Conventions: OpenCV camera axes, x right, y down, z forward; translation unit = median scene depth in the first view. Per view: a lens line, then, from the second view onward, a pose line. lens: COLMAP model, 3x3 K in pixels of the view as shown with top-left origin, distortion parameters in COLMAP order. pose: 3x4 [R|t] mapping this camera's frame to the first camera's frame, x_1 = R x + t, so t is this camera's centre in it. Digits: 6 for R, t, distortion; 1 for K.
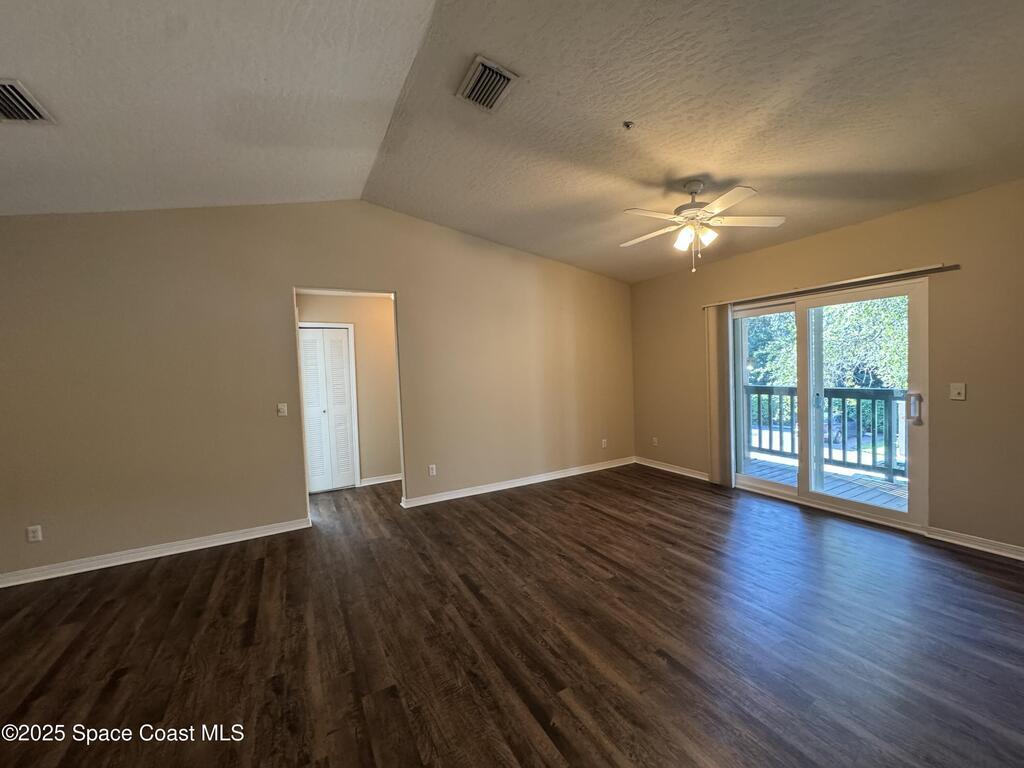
lens RADIAL K [[408.4, 0, 507.5], [0, 408.4, 386.2], [0, 0, 1]] dist [-0.002561, 0.000610]
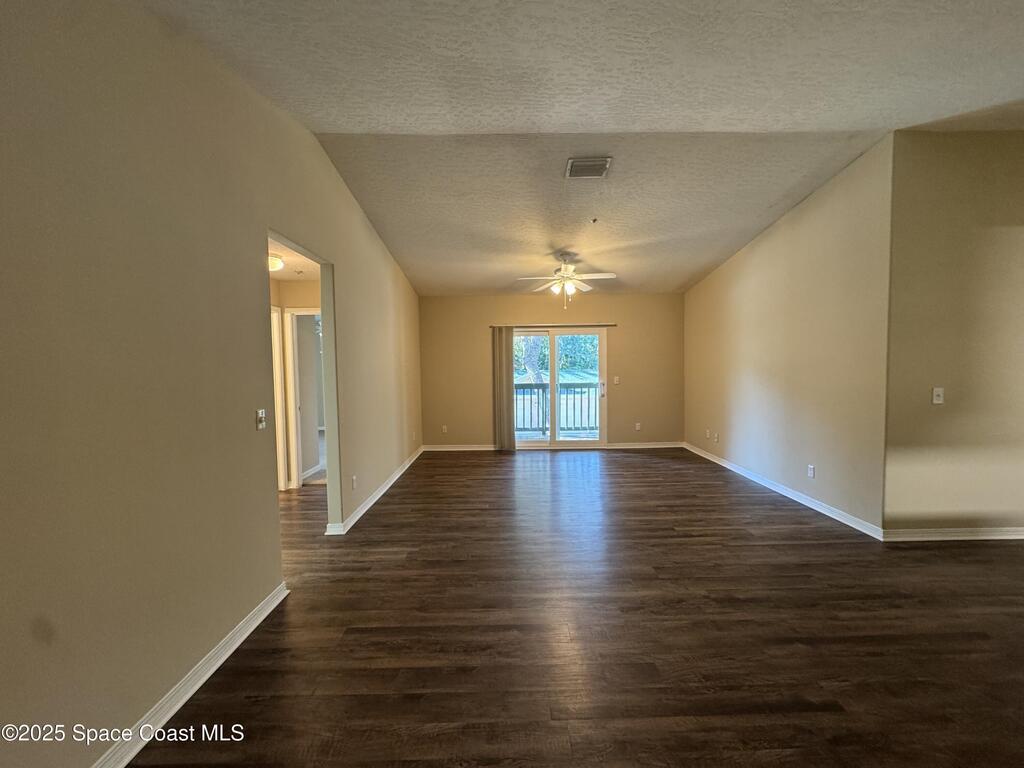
lens RADIAL K [[408.4, 0, 513.0], [0, 408.4, 386.2], [0, 0, 1]] dist [-0.002561, 0.000610]
pose [[0.460560, -0.015074, 0.887501, -1.188281], [0.034078, 0.999419, -0.000710, 0.027282], [-0.886974, 0.030571, 0.460806, 0.473443]]
